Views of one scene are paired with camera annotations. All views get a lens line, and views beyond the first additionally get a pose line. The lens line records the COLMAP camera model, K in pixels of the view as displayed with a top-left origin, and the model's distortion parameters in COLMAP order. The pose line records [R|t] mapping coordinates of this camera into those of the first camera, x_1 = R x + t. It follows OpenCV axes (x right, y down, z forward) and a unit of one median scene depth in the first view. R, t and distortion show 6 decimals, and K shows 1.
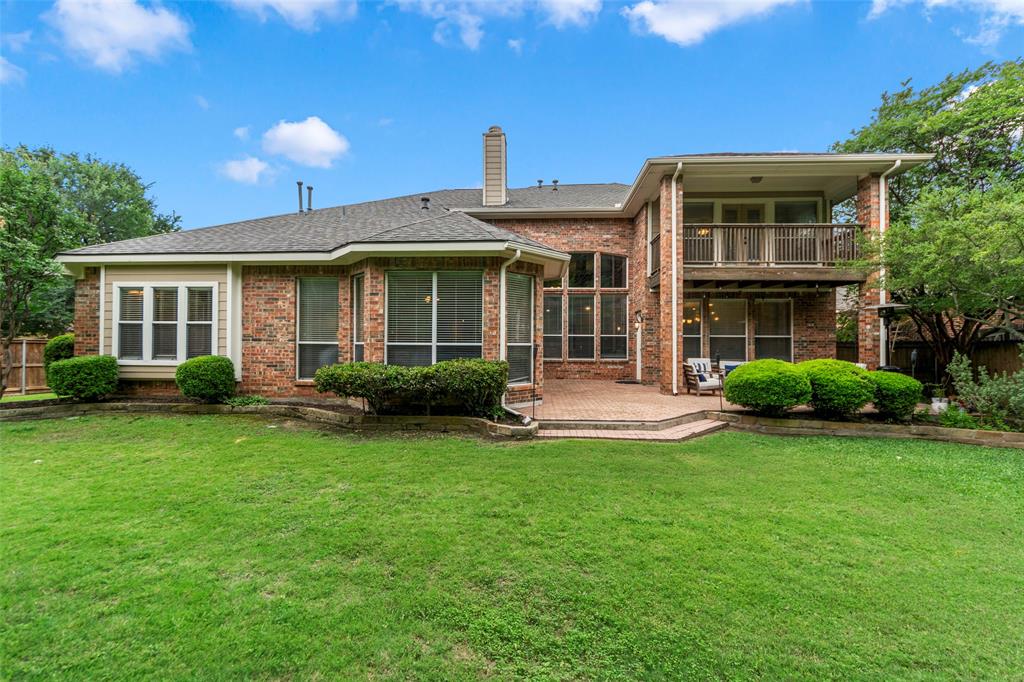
lens RADIAL K [[404.7, 0, 515.9], [0, 404.7, 347.1], [0, 0, 1]] dist [-0.001457, -0.000151]
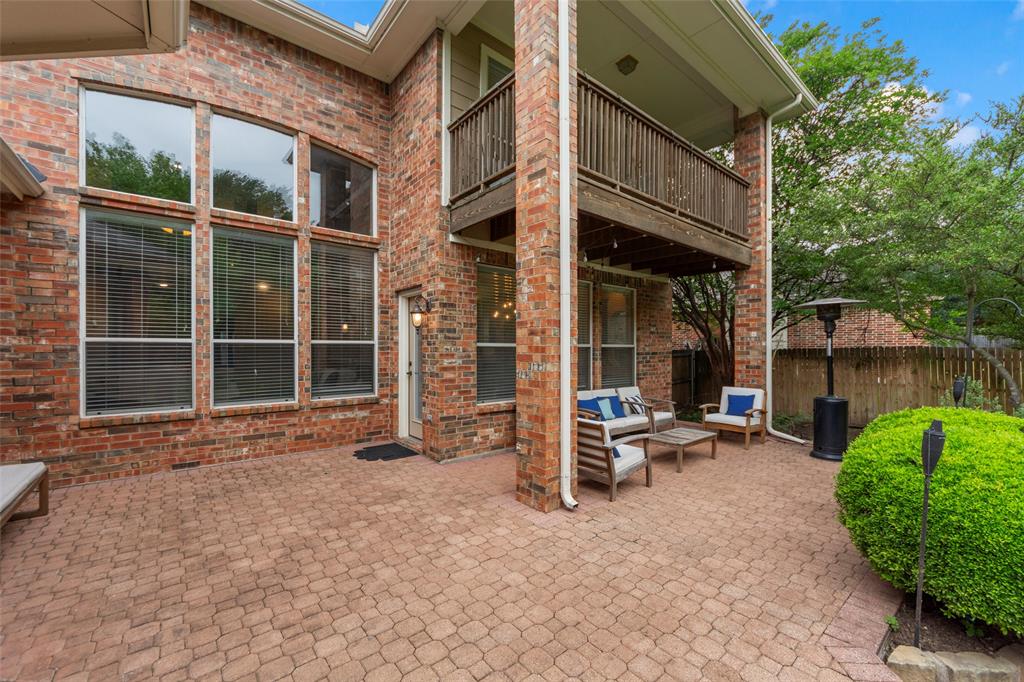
lens RADIAL K [[404.7, 0, 515.9], [0, 404.7, 347.1], [0, 0, 1]] dist [-0.001457, -0.000151]
pose [[0.722720, -0.003795, 0.691131, 0.076844], [0.006633, 0.999977, -0.001445, -0.021255], [-0.691109, 0.005629, 0.722728, 0.567770]]
